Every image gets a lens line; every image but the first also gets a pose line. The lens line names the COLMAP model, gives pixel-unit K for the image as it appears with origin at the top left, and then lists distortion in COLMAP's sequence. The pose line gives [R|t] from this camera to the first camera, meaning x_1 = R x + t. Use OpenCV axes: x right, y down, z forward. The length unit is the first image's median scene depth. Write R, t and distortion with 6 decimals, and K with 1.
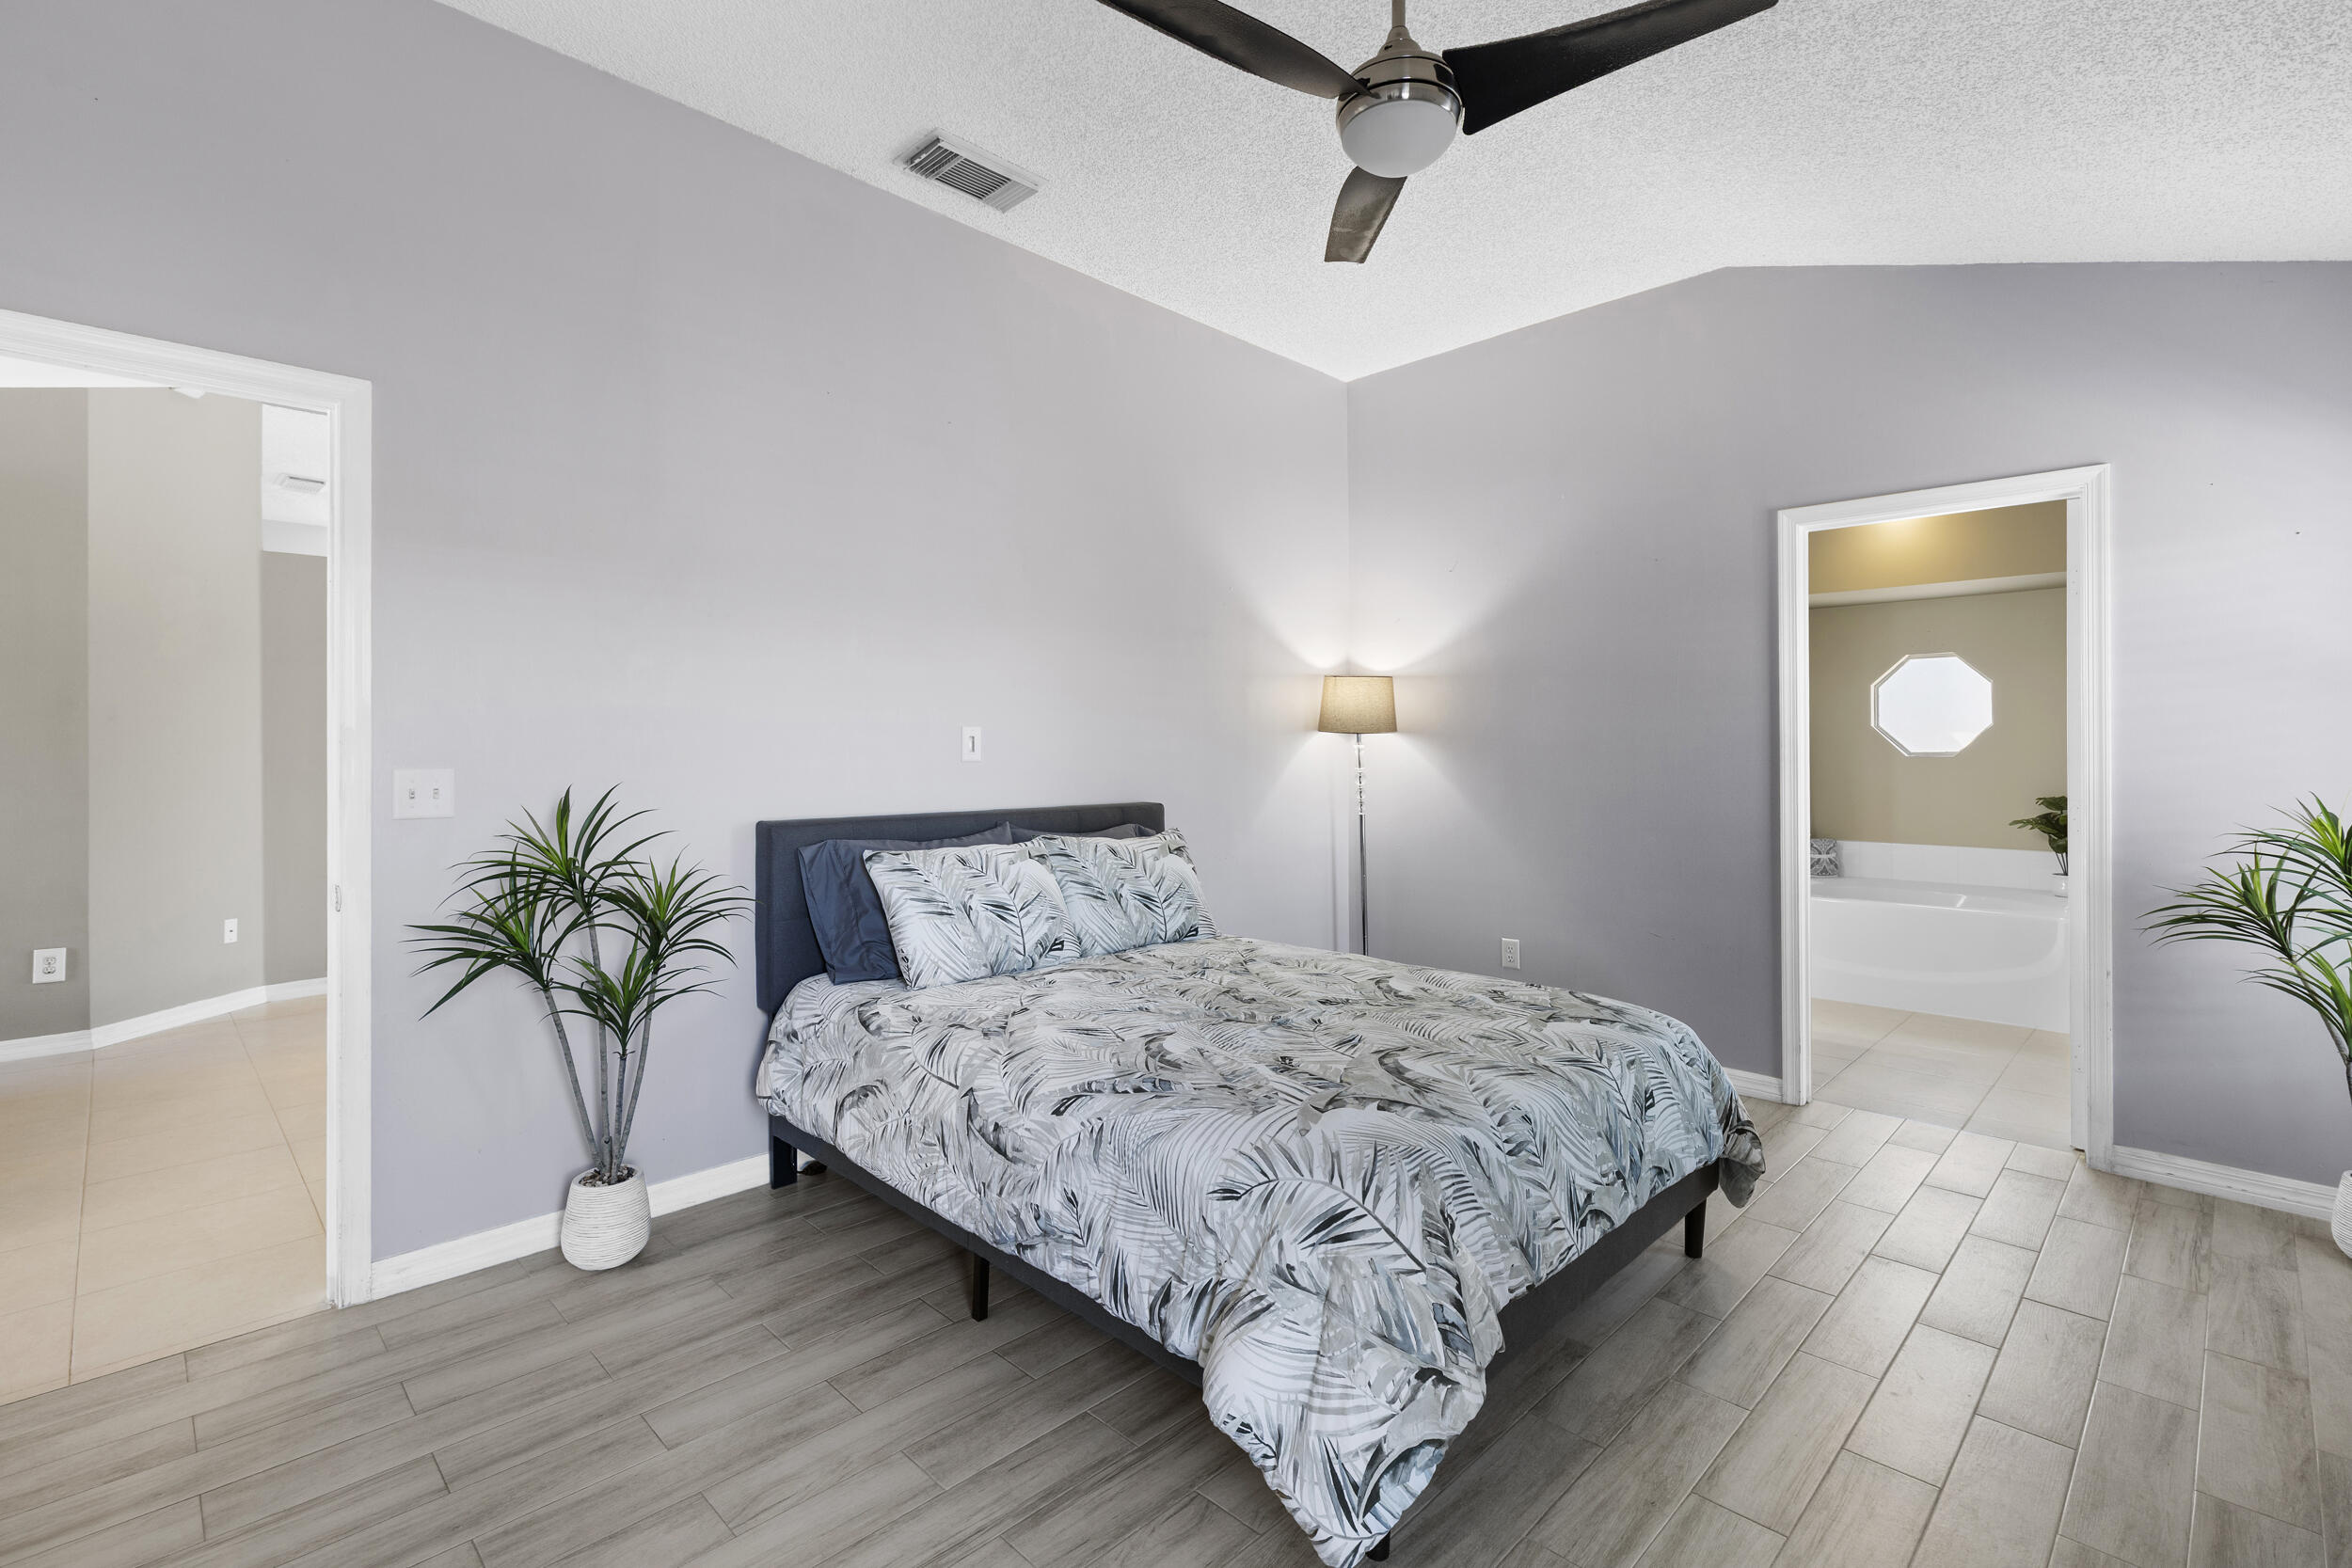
lens RADIAL K [[1056.5, 0, 1184.1], [0, 1056.5, 764.6], [0, 0, 1]] dist [0.002799, -0.000188]
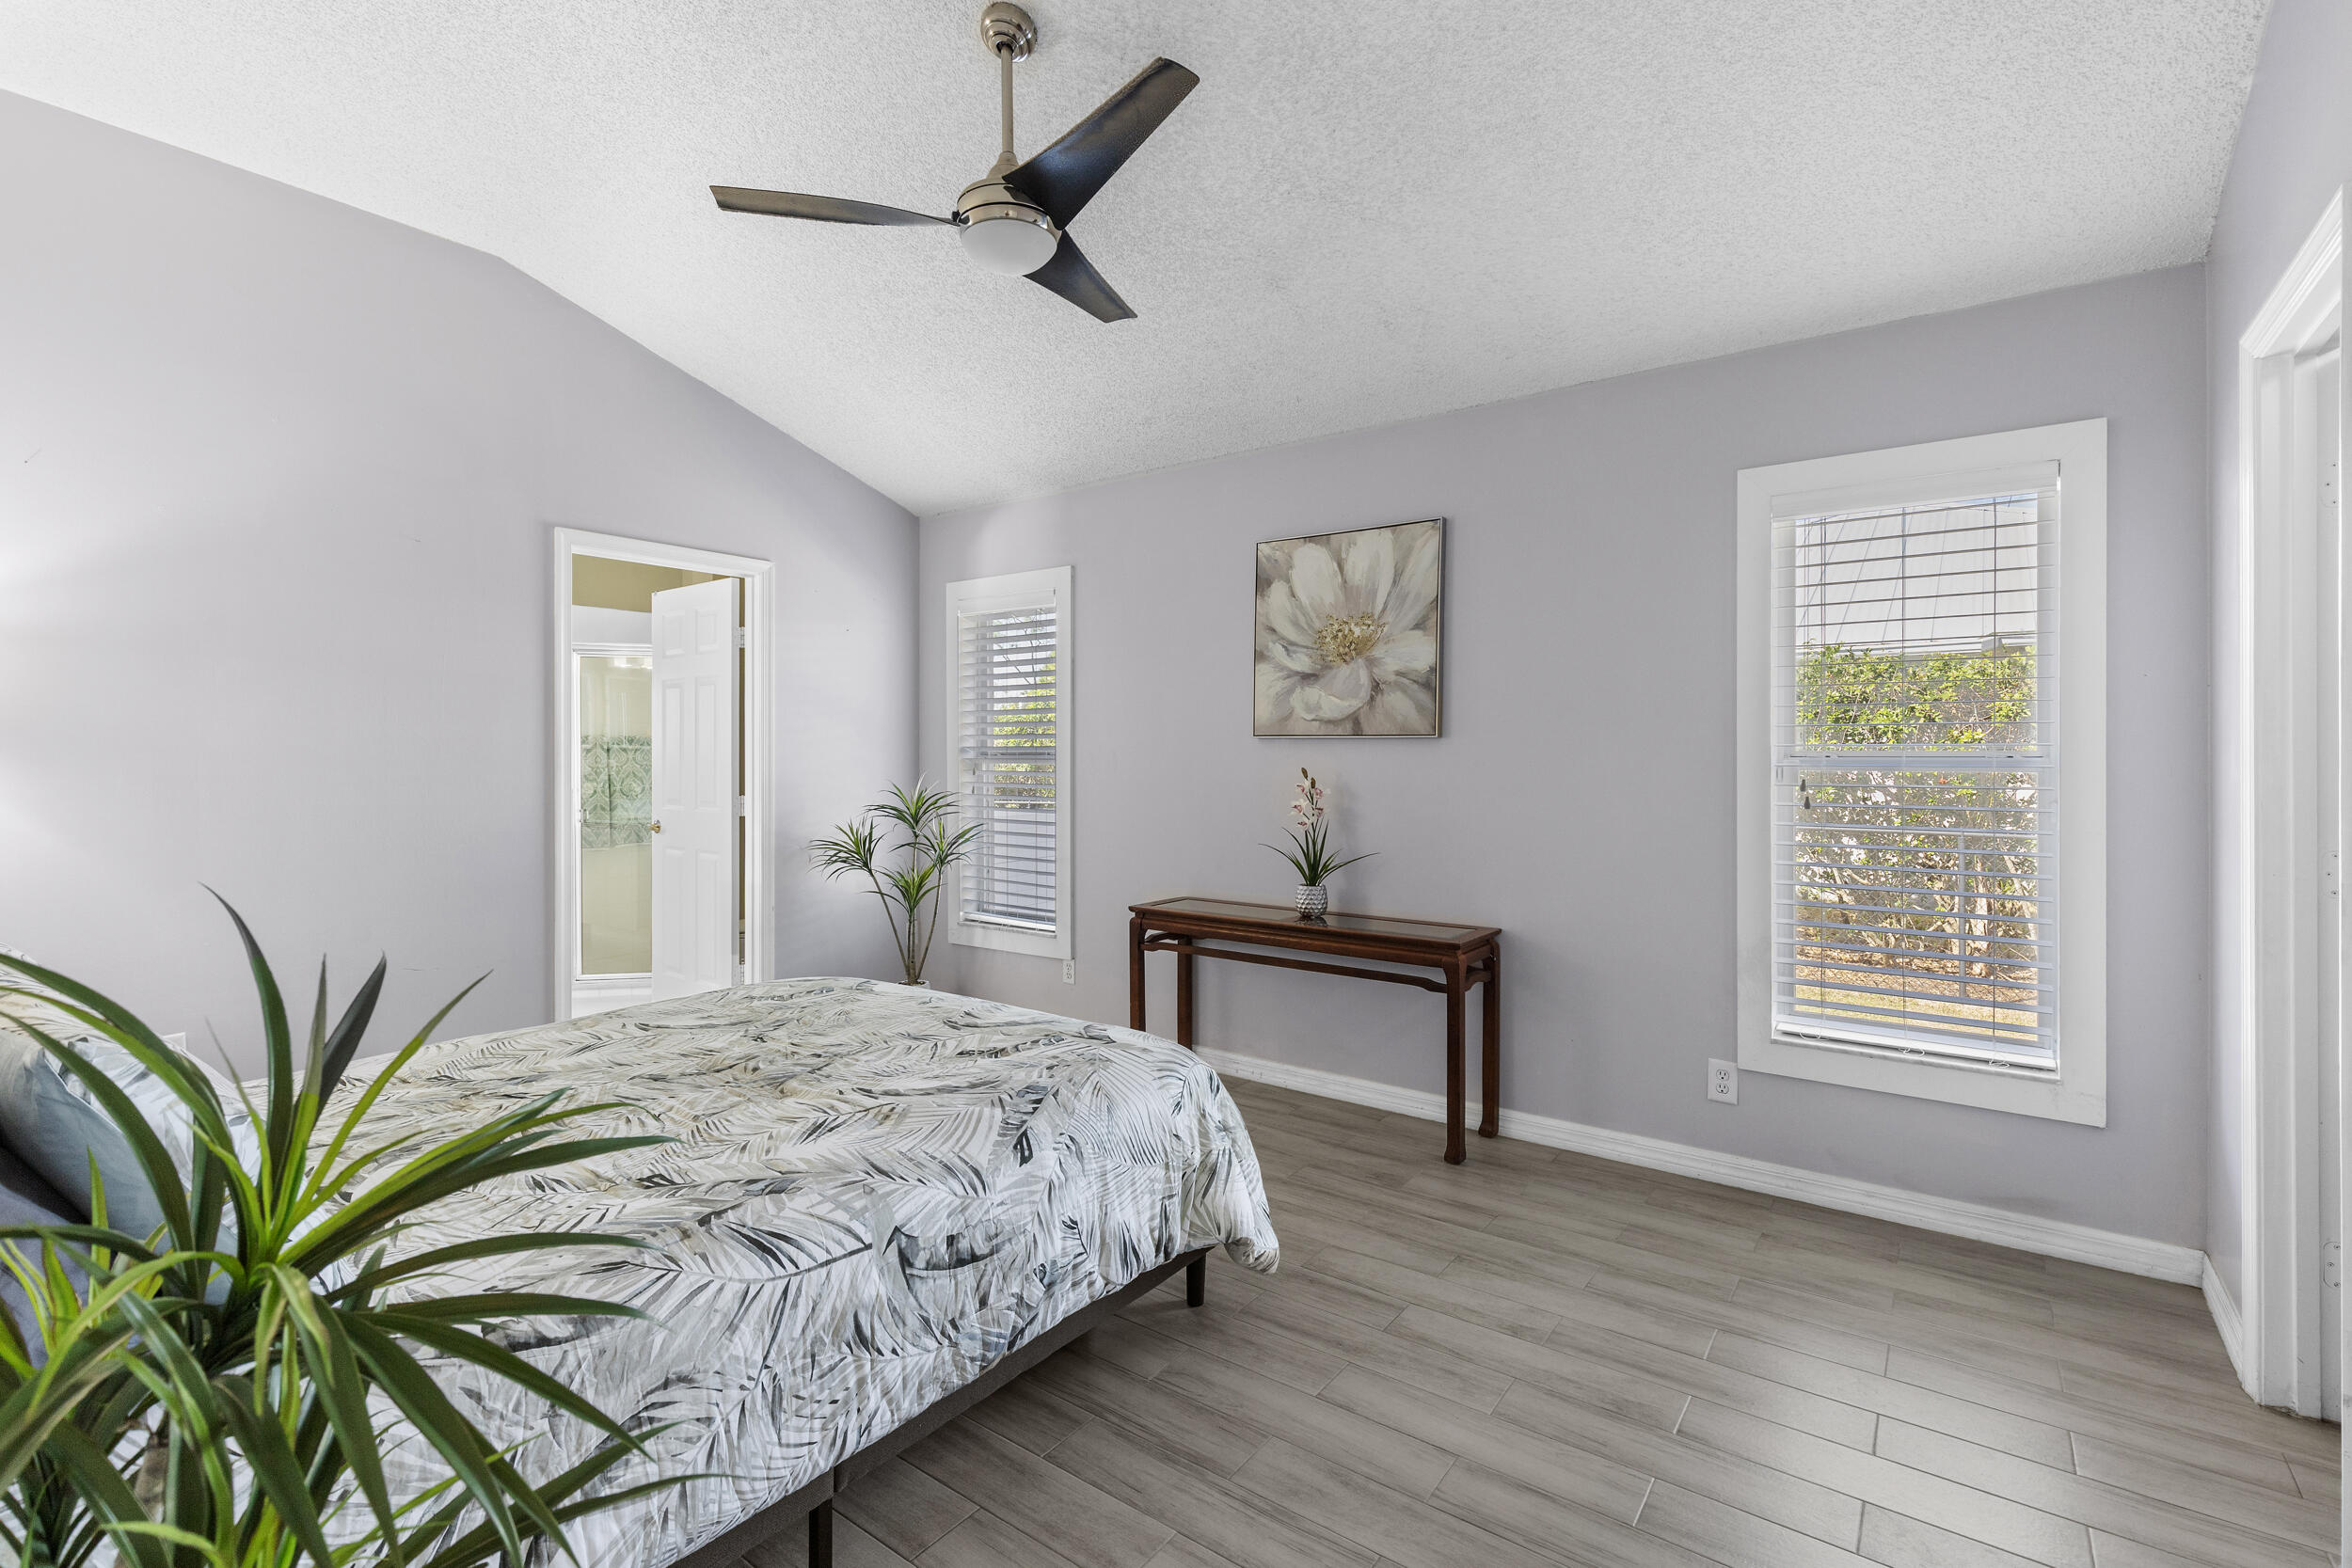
lens RADIAL K [[1056.5, 0, 1184.1], [0, 1056.5, 764.6], [0, 0, 1]] dist [0.002799, -0.000188]
pose [[-0.148378, -0.006490, 0.988909, -0.991162], [0.008318, 0.999935, 0.007811, -0.014380], [-0.988896, 0.009385, -0.148315, 0.957343]]
